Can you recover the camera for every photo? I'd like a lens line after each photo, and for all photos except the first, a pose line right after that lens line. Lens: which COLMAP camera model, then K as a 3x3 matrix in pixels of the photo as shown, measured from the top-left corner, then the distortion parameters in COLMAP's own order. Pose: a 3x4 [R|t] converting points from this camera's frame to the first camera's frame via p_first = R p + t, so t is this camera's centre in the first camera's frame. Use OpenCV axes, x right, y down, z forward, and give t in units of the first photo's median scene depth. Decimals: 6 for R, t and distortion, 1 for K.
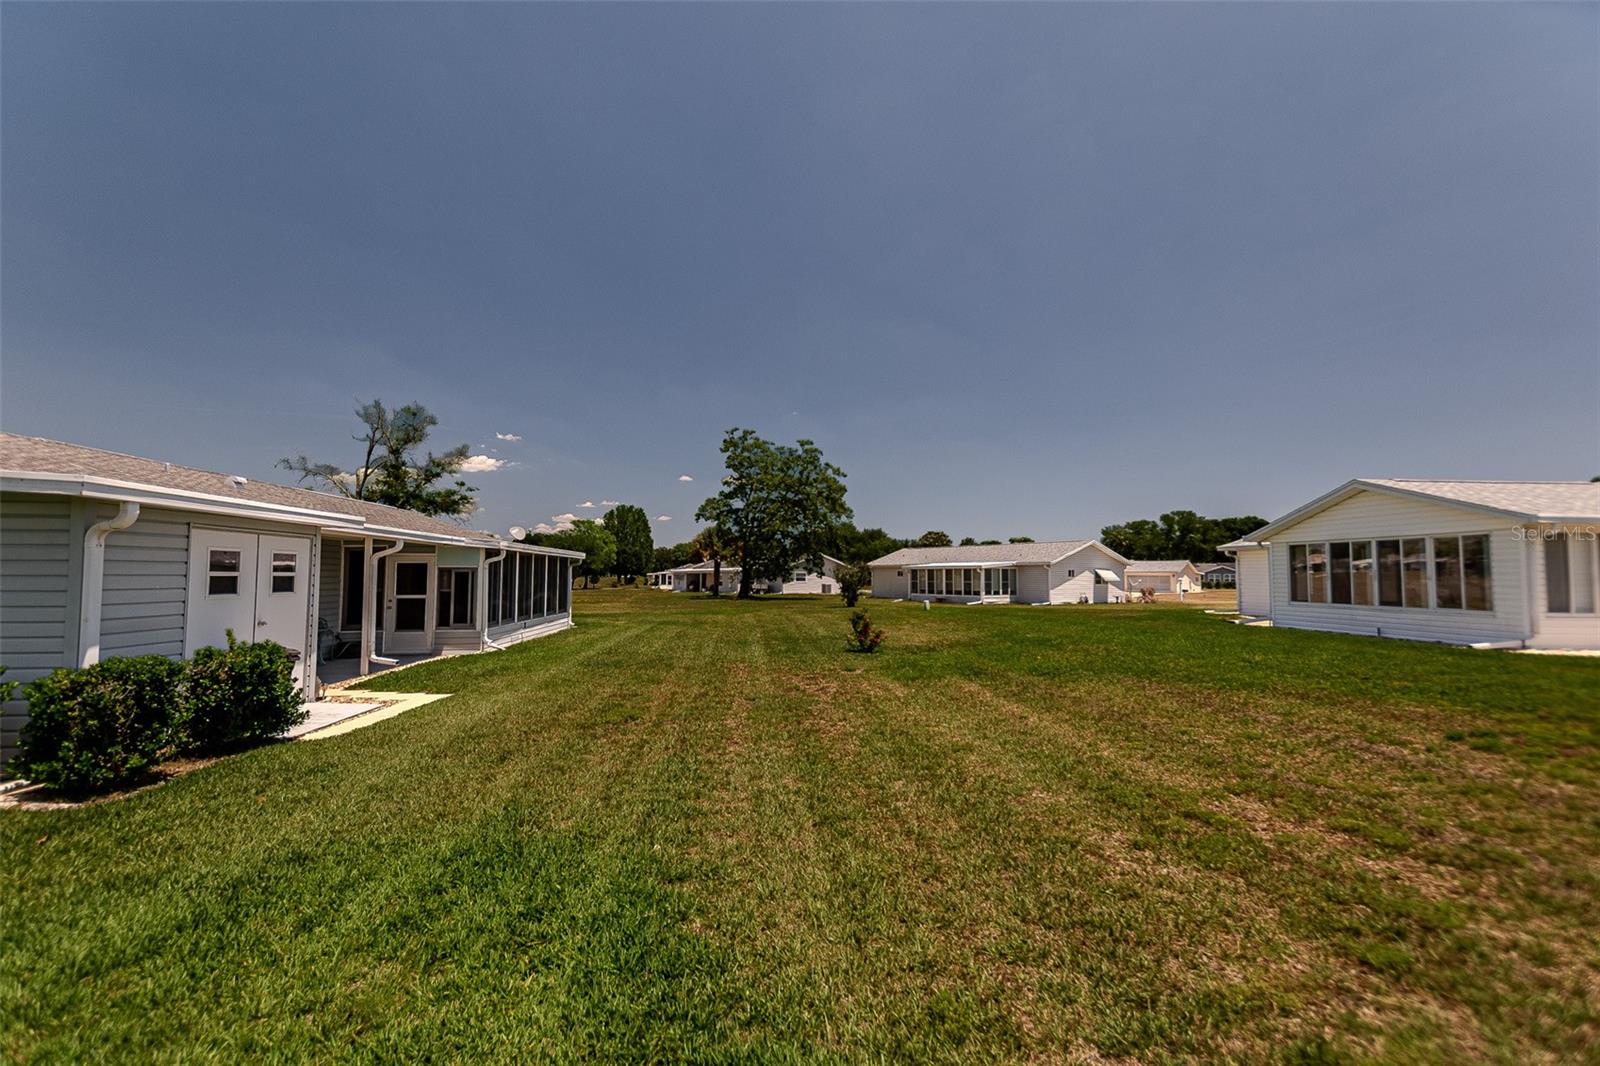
lens RADIAL K [[681.5, 0, 800.0], [0, 681.5, 533.0], [0, 0, 1]] dist [0.049223, 0.000217]
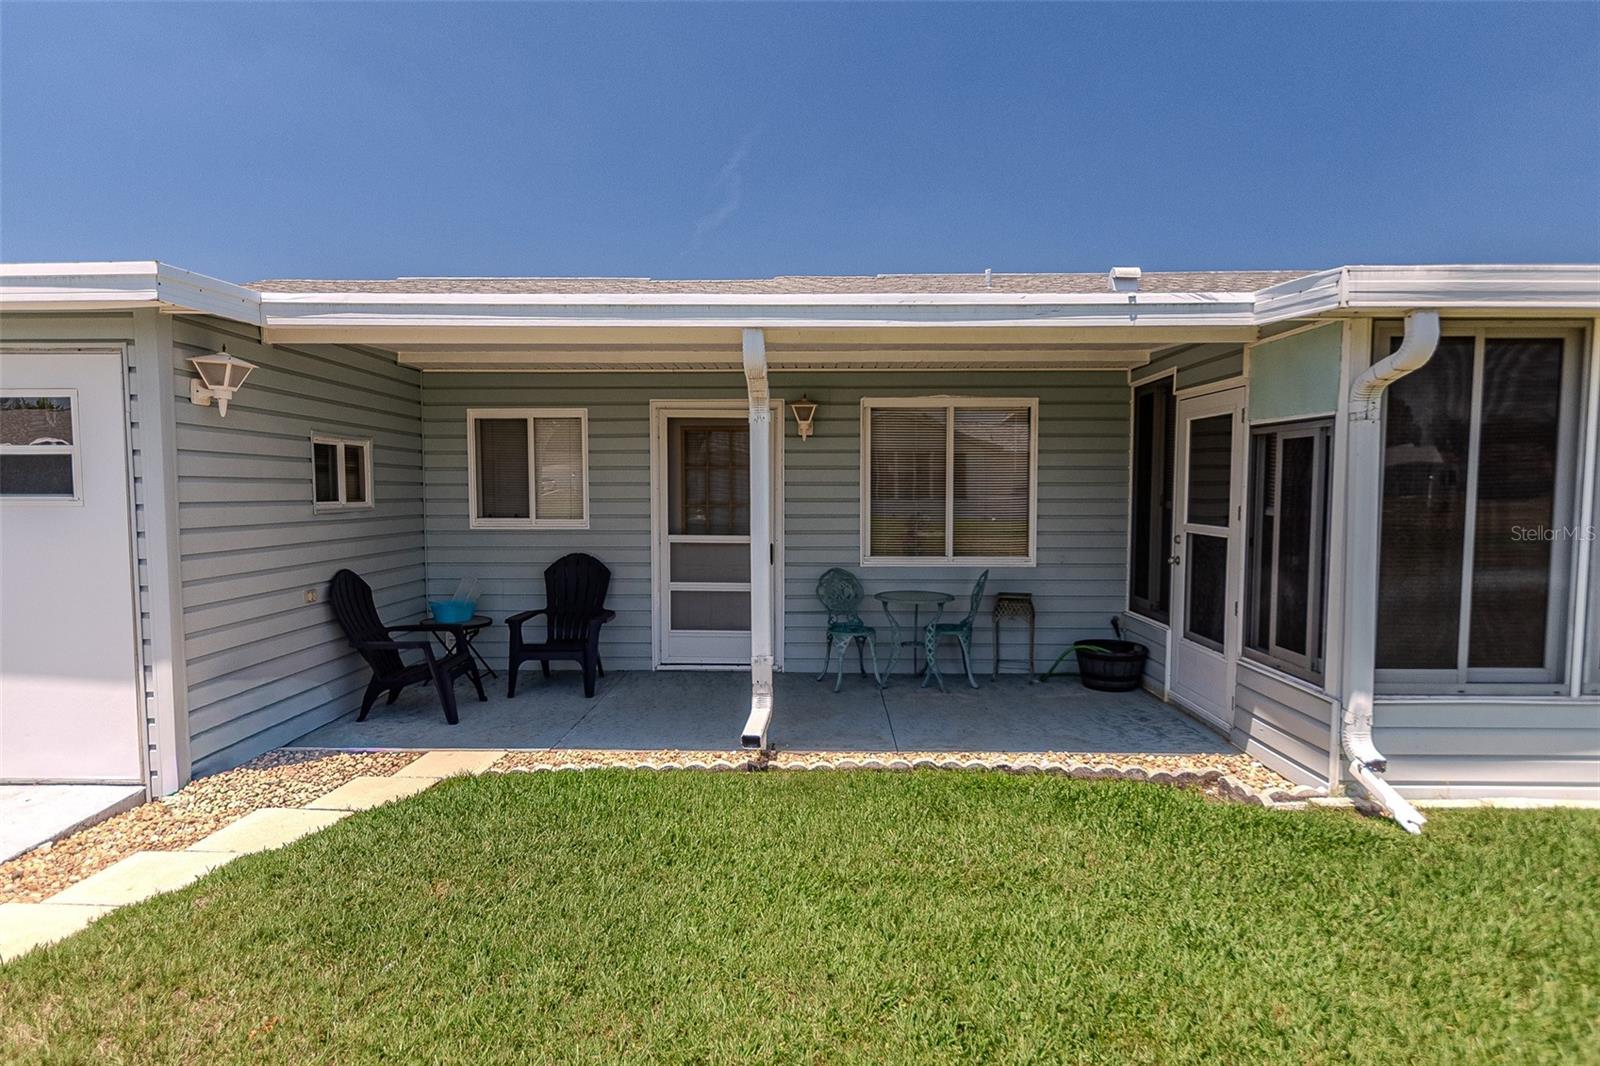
lens RADIAL K [[854.9, 0, 800.0], [0, 854.9, 533.0], [0, 0, 1]] dist [0.007090, 0.000631]
pose [[-0.096902, 0.055969, -0.993719, -0.077296], [0.062752, 0.996775, 0.050022, 0.027775], [0.993314, -0.057511, -0.100102, 0.375925]]
